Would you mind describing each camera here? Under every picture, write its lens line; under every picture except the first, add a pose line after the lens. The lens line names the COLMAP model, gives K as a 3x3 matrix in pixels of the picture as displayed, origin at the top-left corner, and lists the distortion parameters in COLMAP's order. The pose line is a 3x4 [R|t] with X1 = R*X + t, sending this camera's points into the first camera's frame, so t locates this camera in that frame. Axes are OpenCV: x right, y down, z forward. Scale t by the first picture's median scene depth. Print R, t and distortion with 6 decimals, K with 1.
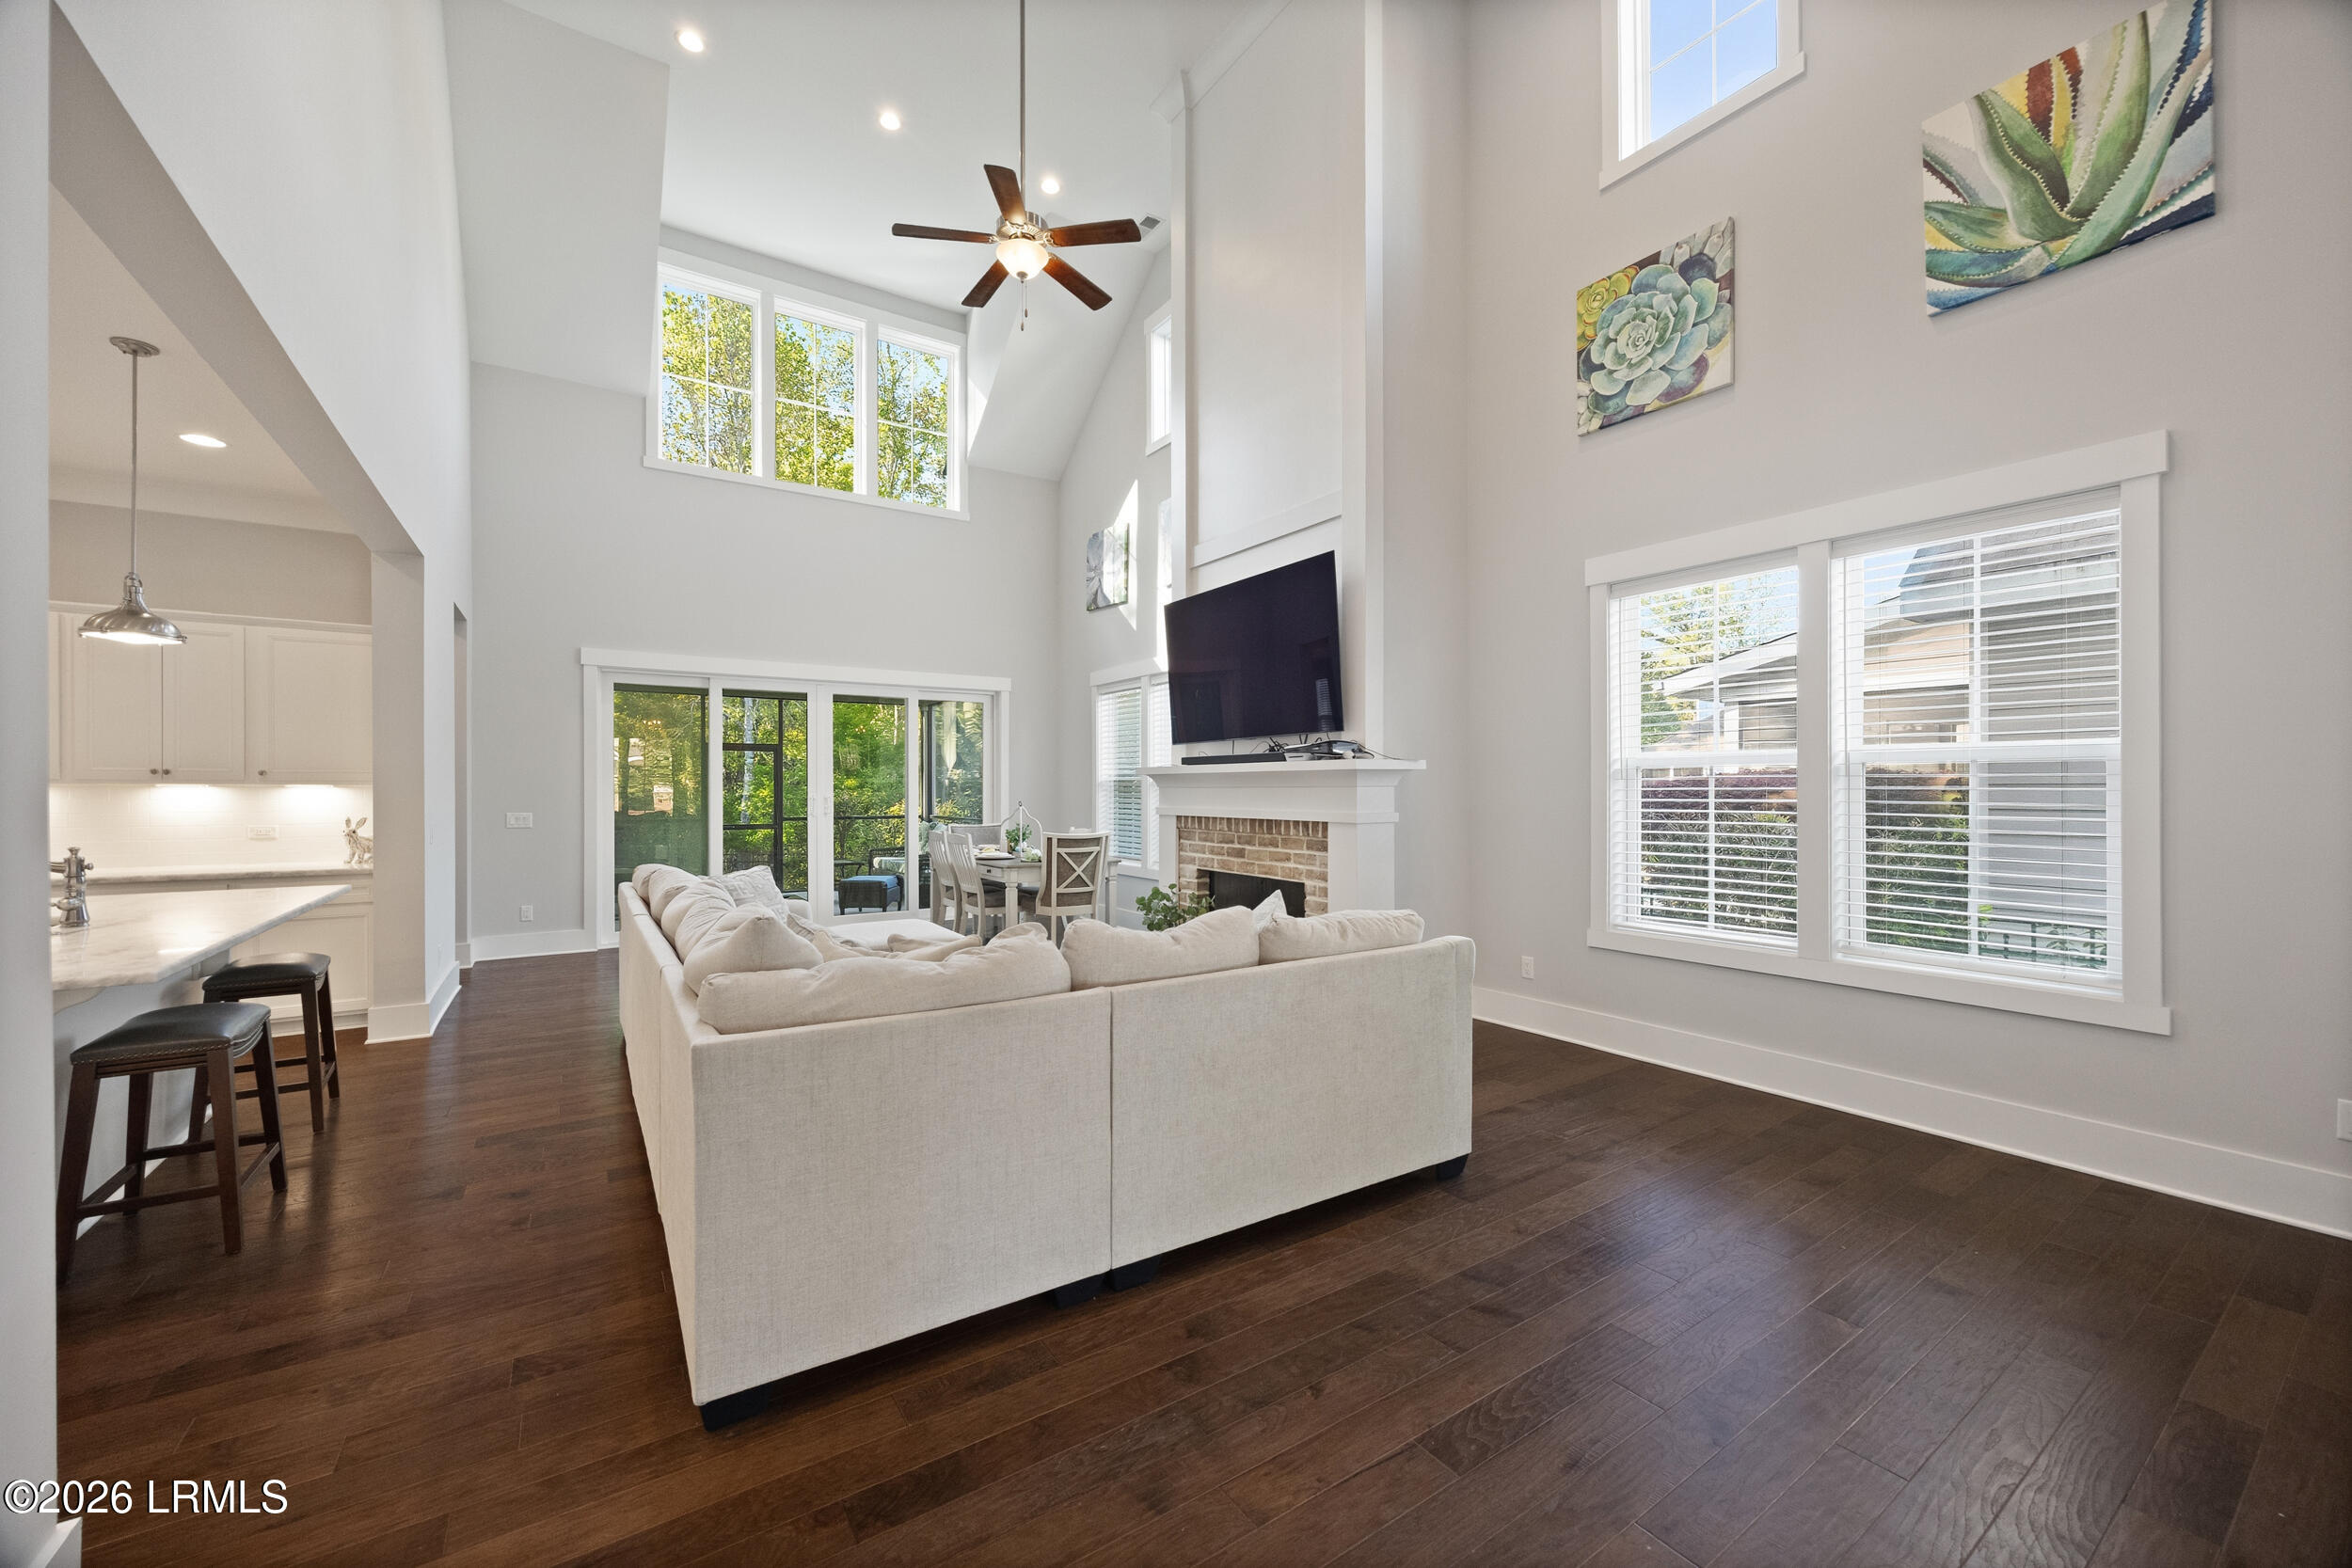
lens RADIAL K [[919.6, 0, 1195.0], [0, 919.6, 785.0], [0, 0, 1]] dist [-0.002715, 0.000072]
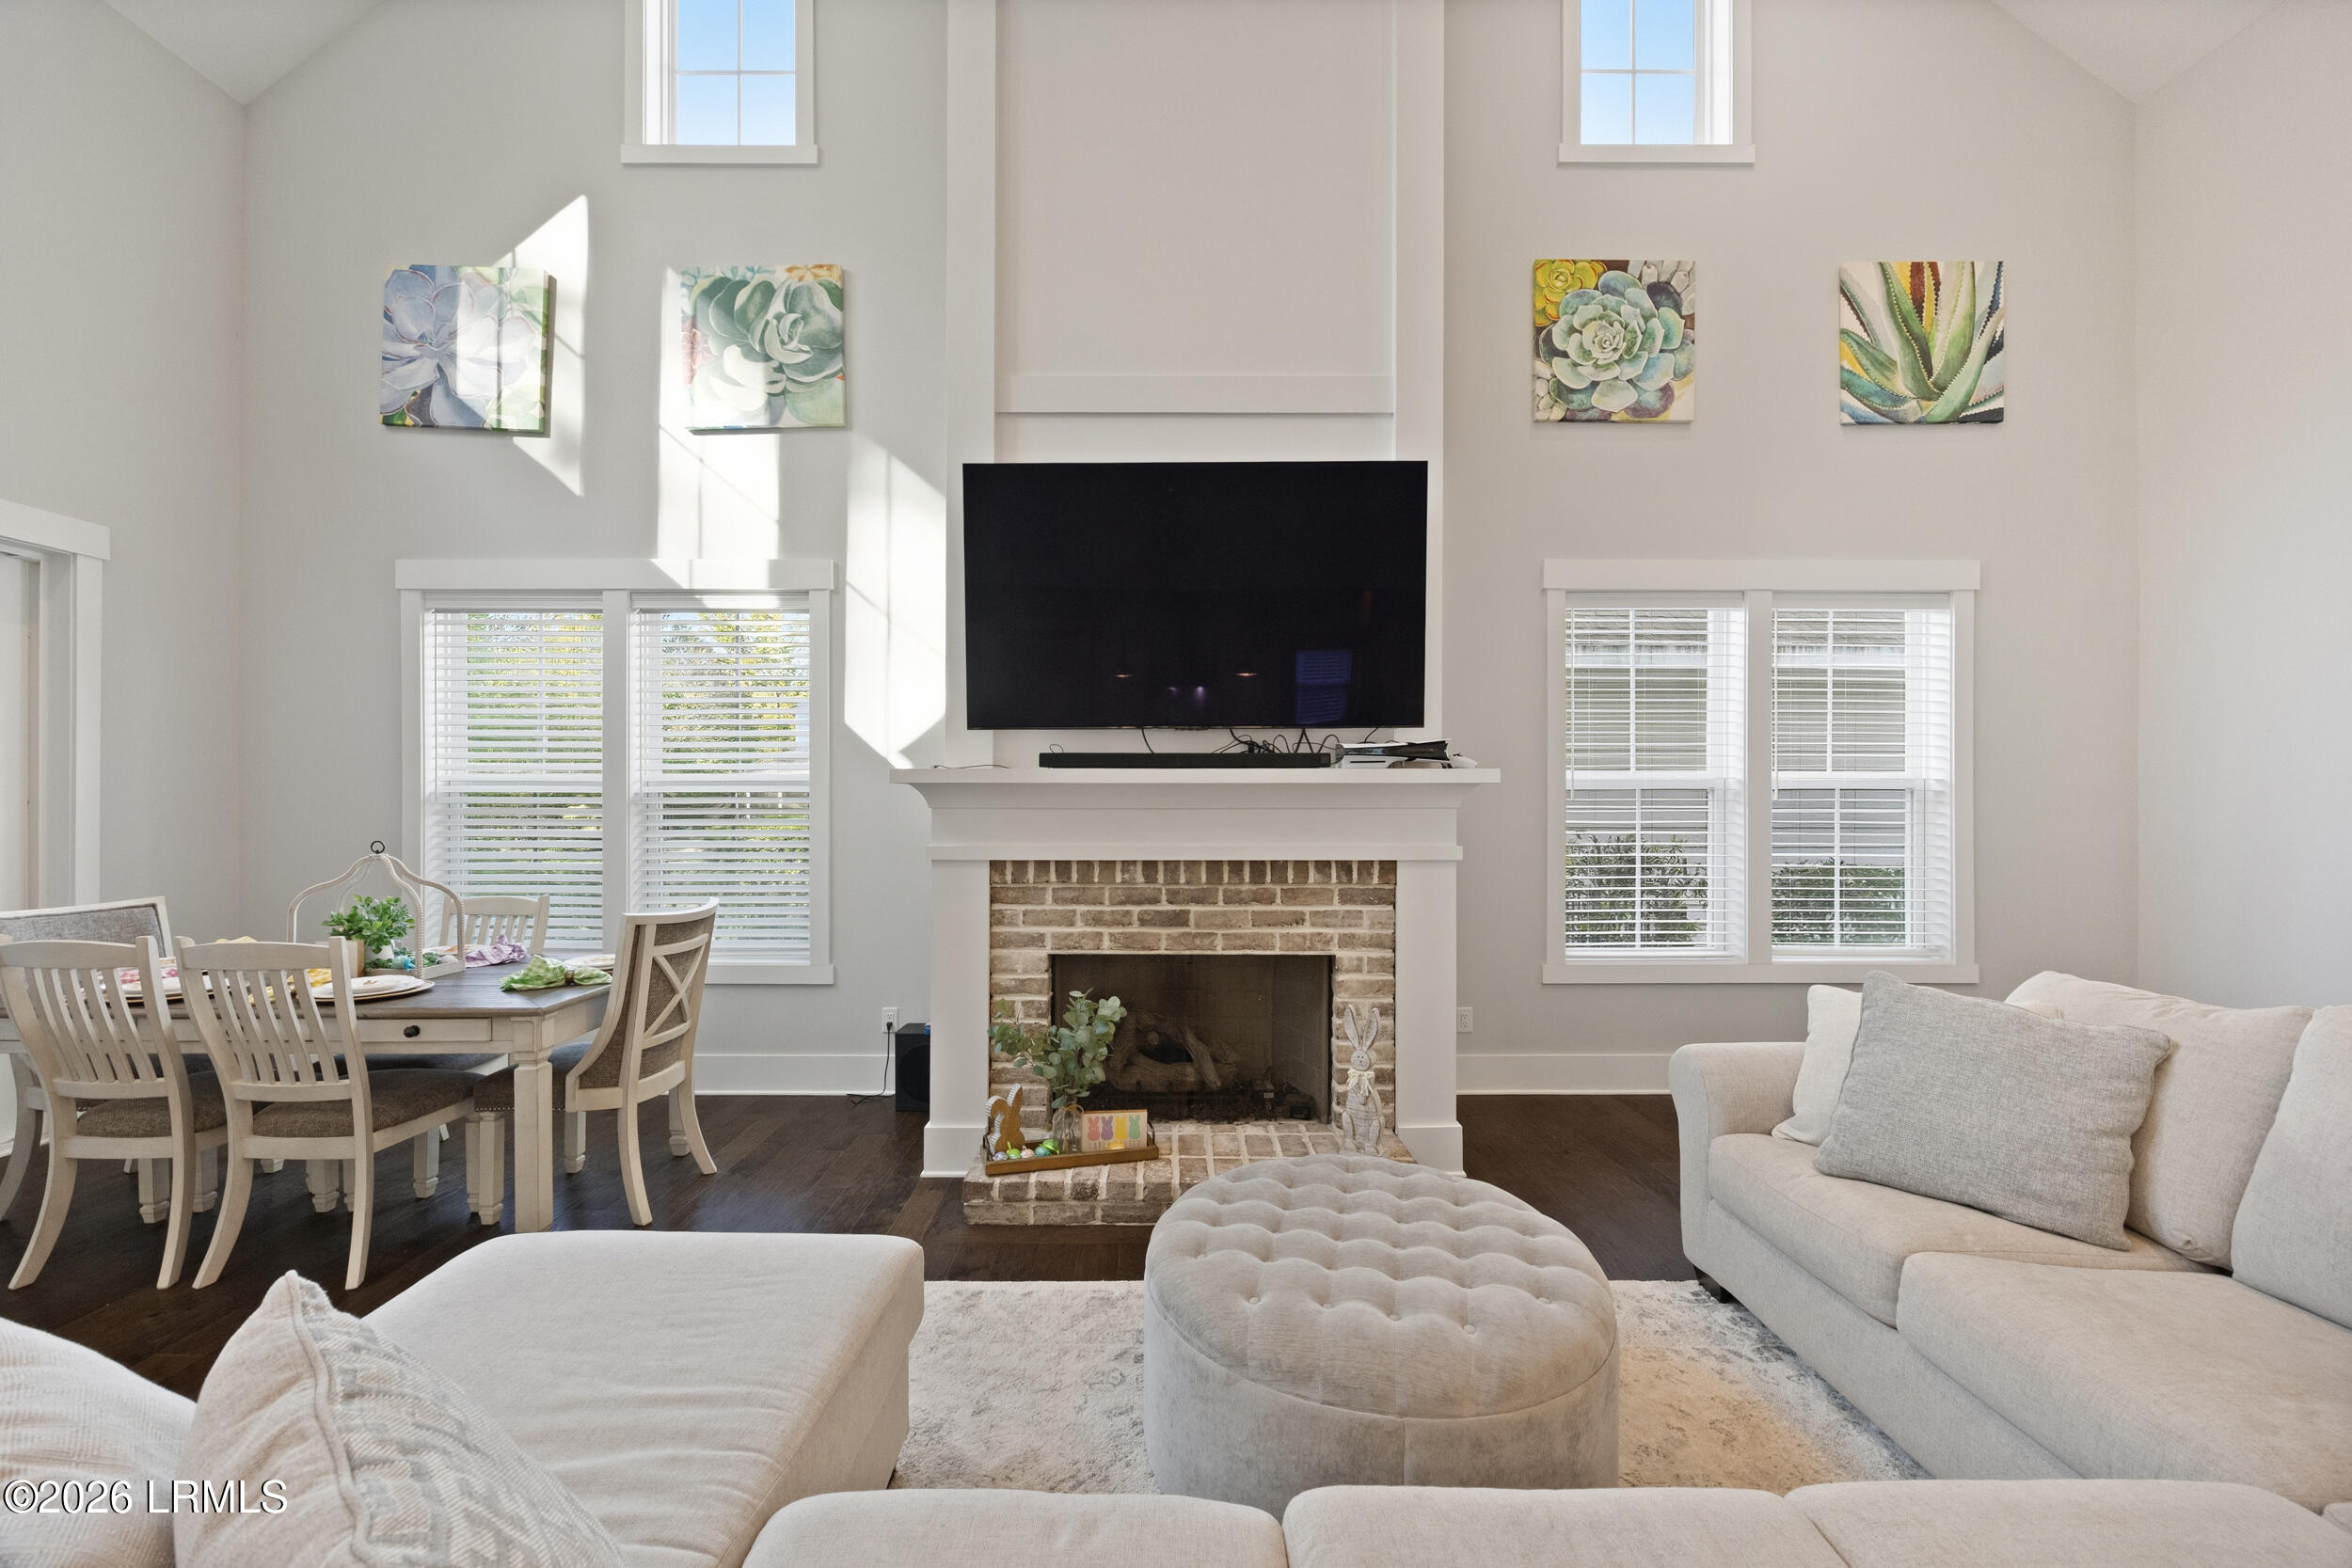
lens RADIAL K [[919.6, 0, 1176.7], [0, 919.6, 809.7], [0, 0, 1]] dist [-0.002715, 0.000072]
pose [[0.556146, 0.001556, 0.831083, -0.496614], [-0.003887, 0.999992, 0.000729, 0.003069], [-0.831076, -0.003636, 0.556147, 0.742924]]
